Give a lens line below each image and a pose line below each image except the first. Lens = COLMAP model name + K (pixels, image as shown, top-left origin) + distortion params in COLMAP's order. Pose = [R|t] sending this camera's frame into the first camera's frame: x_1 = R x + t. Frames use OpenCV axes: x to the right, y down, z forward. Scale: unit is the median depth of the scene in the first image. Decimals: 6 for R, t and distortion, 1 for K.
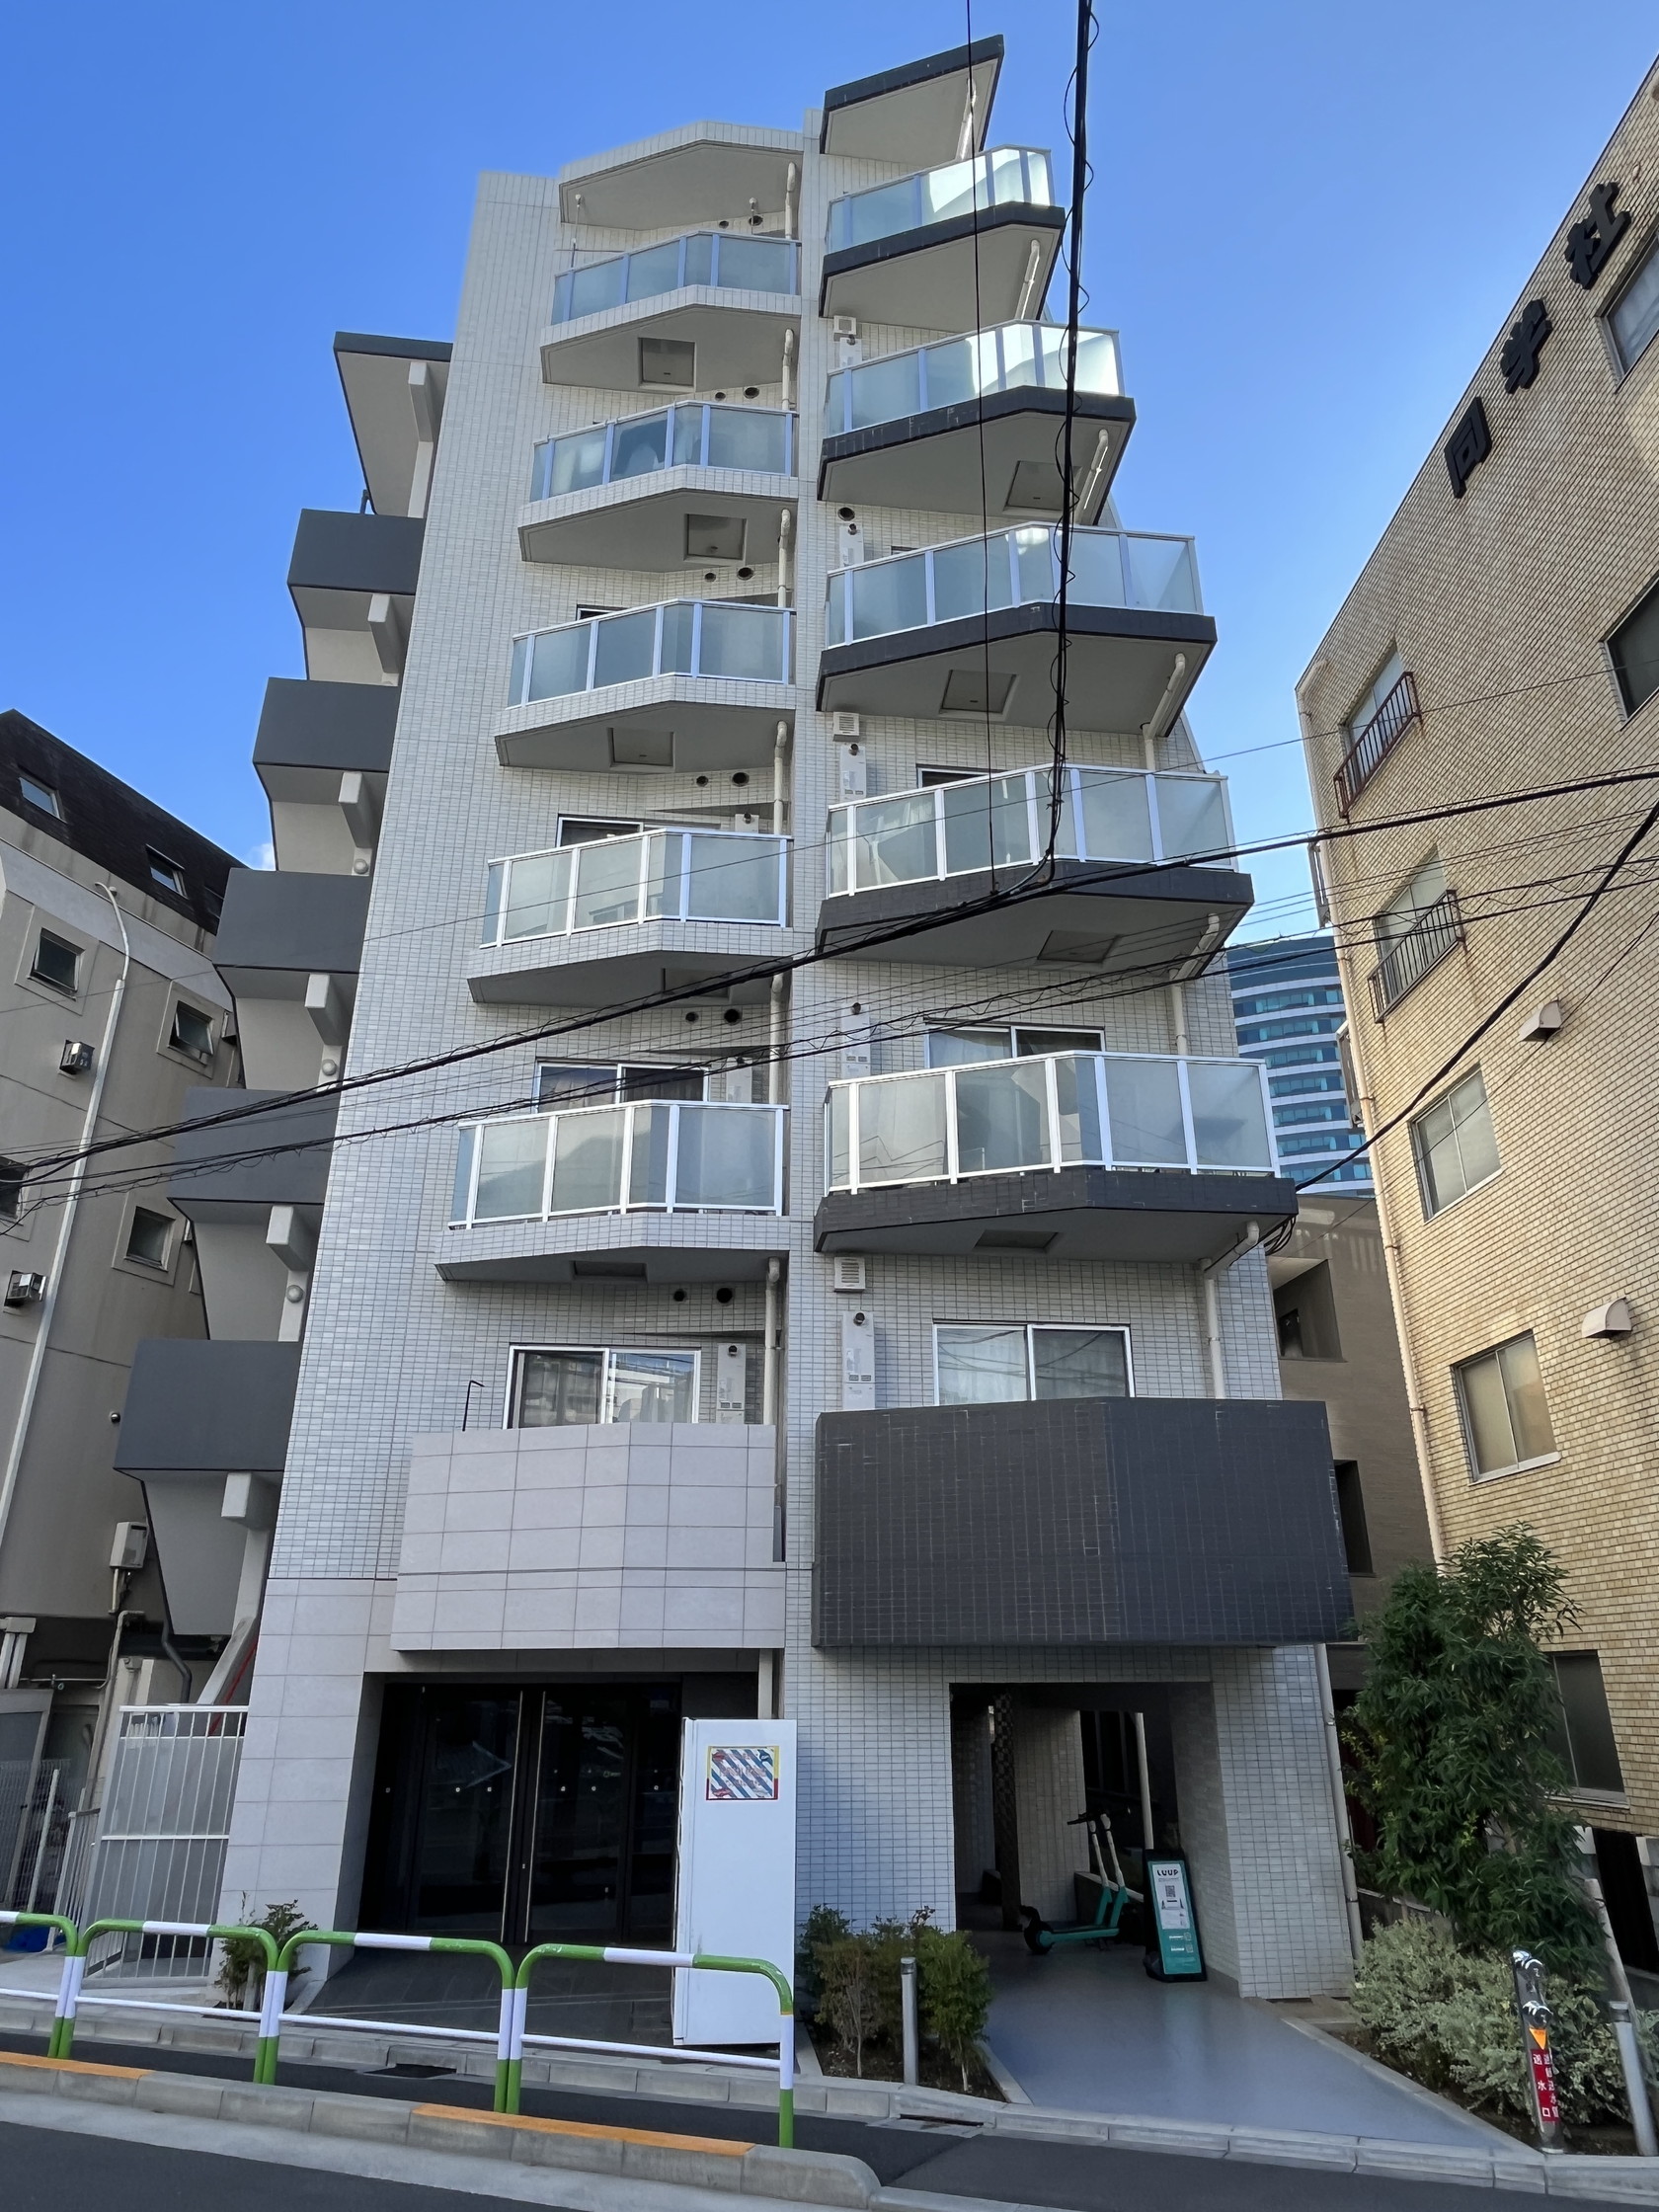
lens RADIAL K [[1382.1, 0, 822.1], [0, 1382.1, 1099.3], [0, 0, 1]] dist [-0.004887, 0.000572]
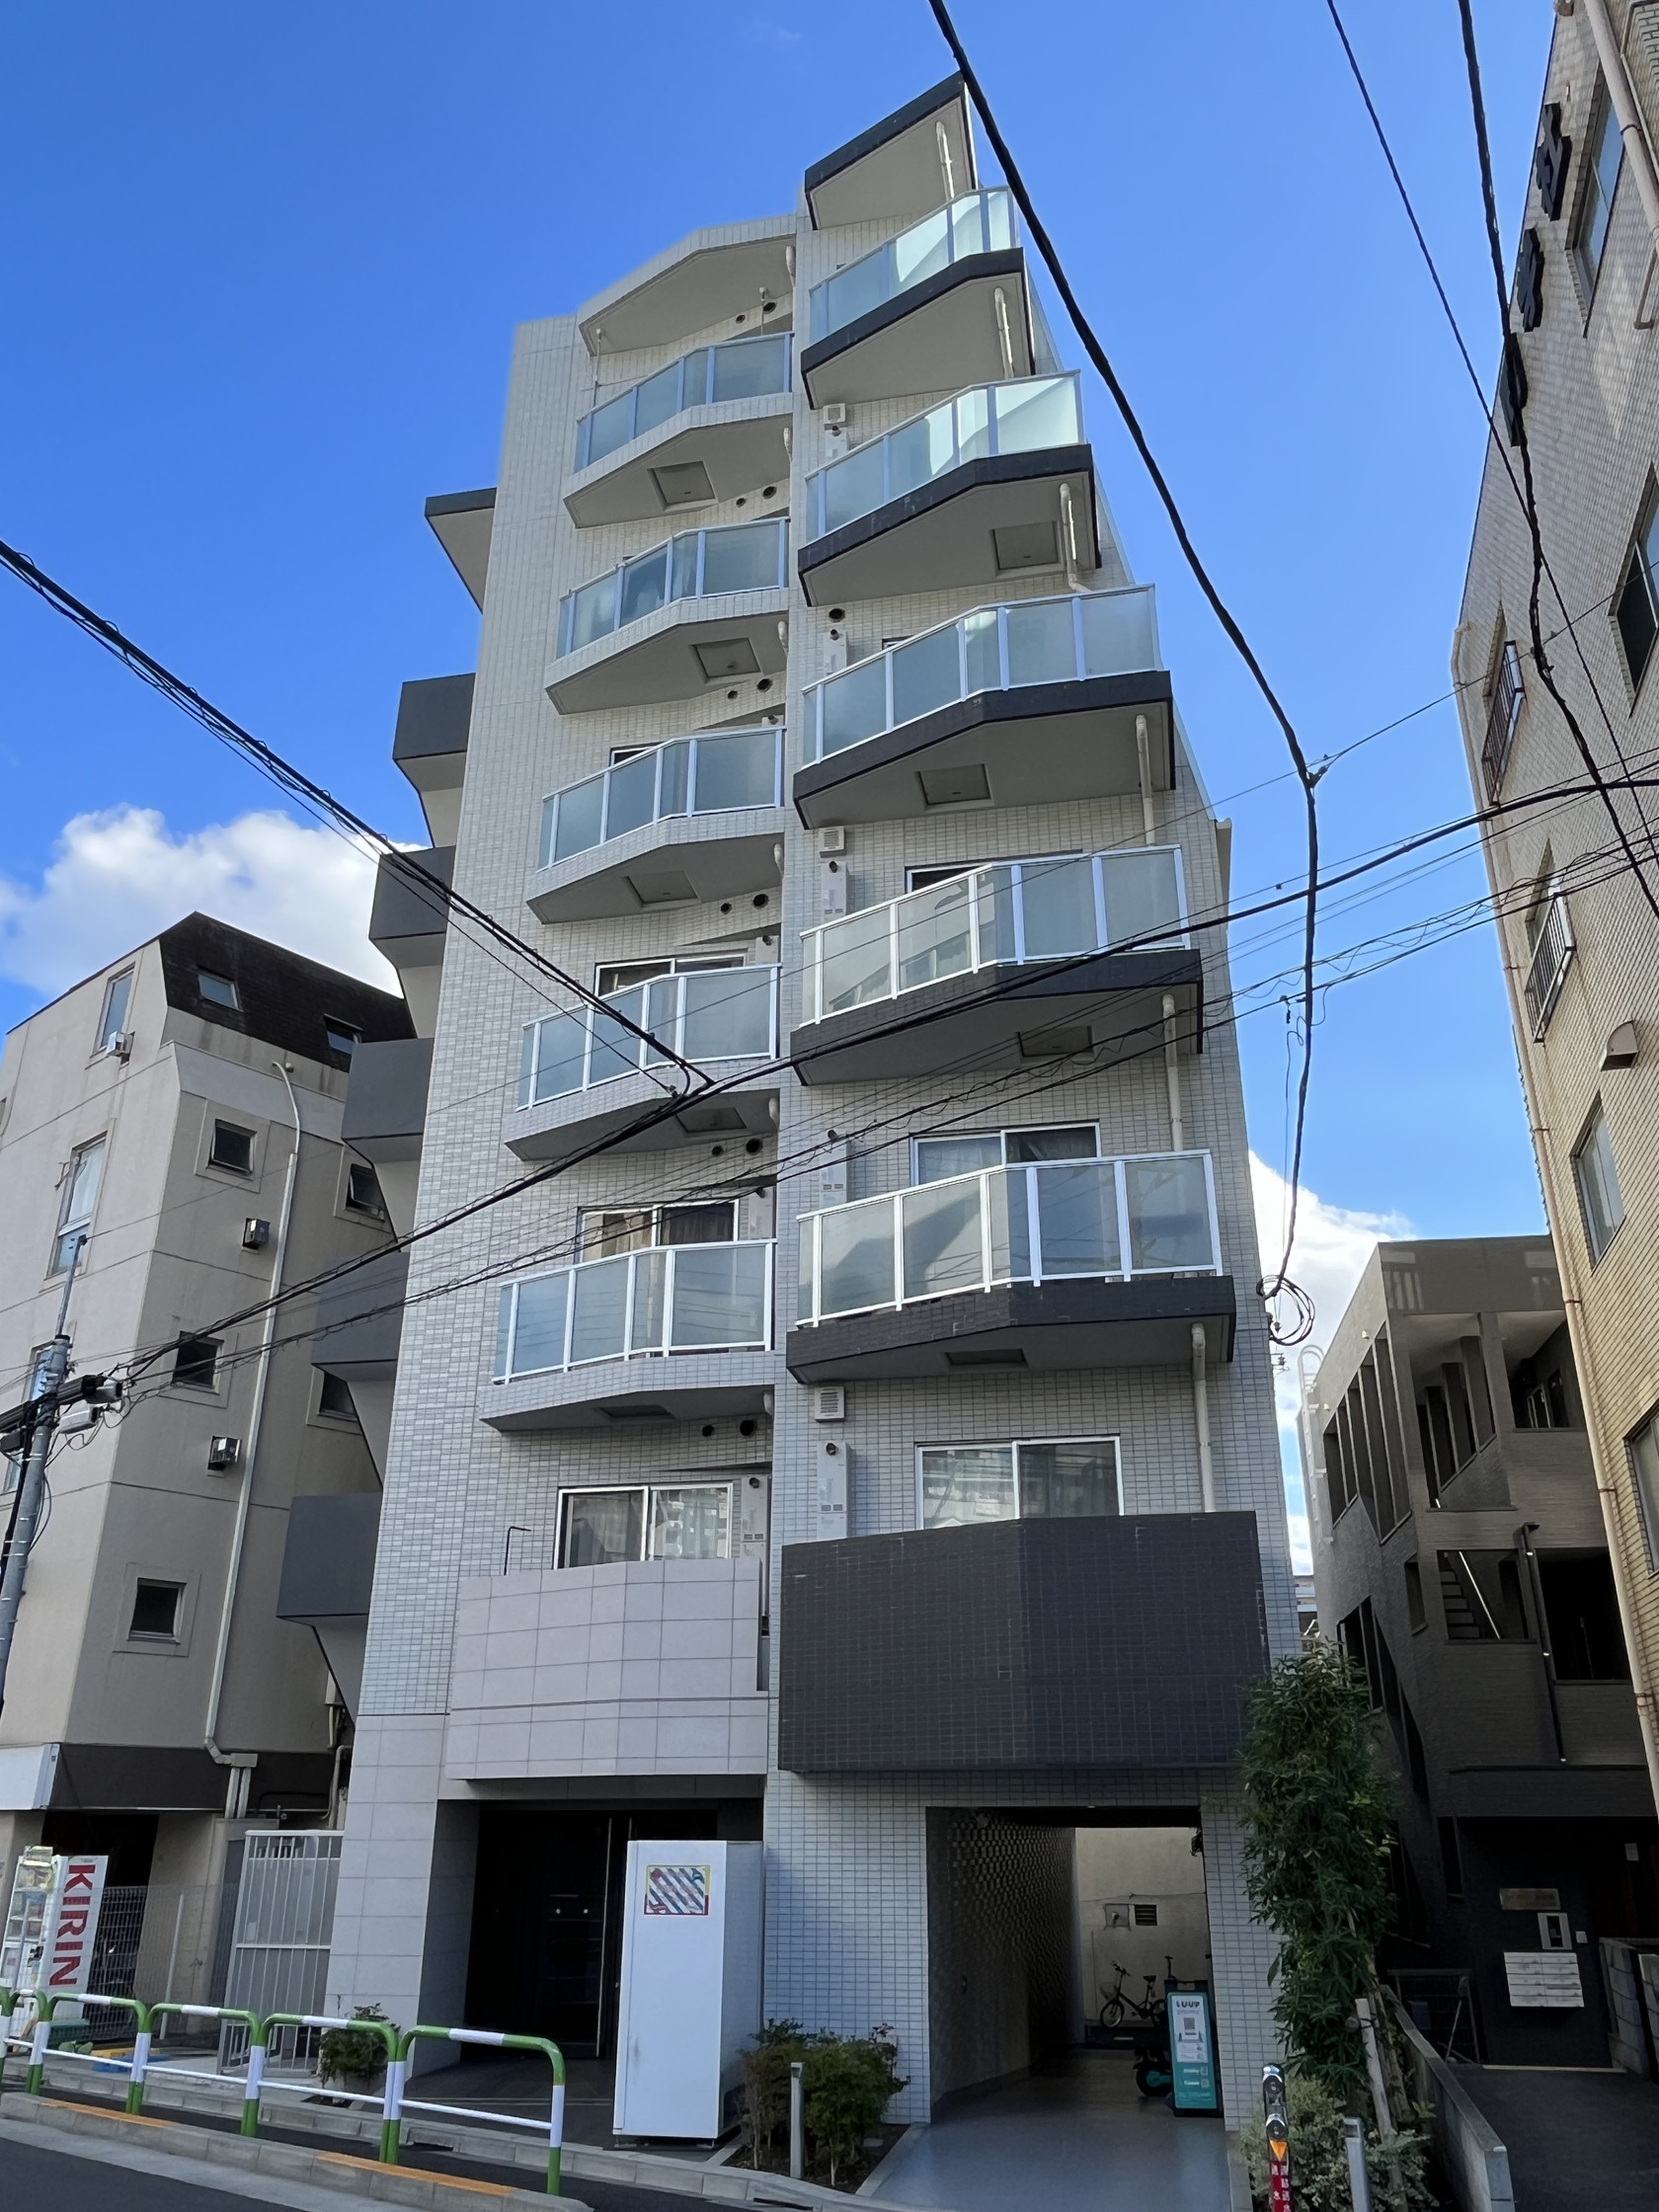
lens RADIAL K [[1620.9, 0, 830.7], [0, 1620.9, 1109.9], [0, 0, 1]] dist [-0.006743, 0.003501]
pose [[0.953767, -0.121710, -0.274801, 0.334810], [0.117871, 0.992560, -0.030506, -0.045944], [0.276470, -0.003296, 0.961017, -0.128439]]
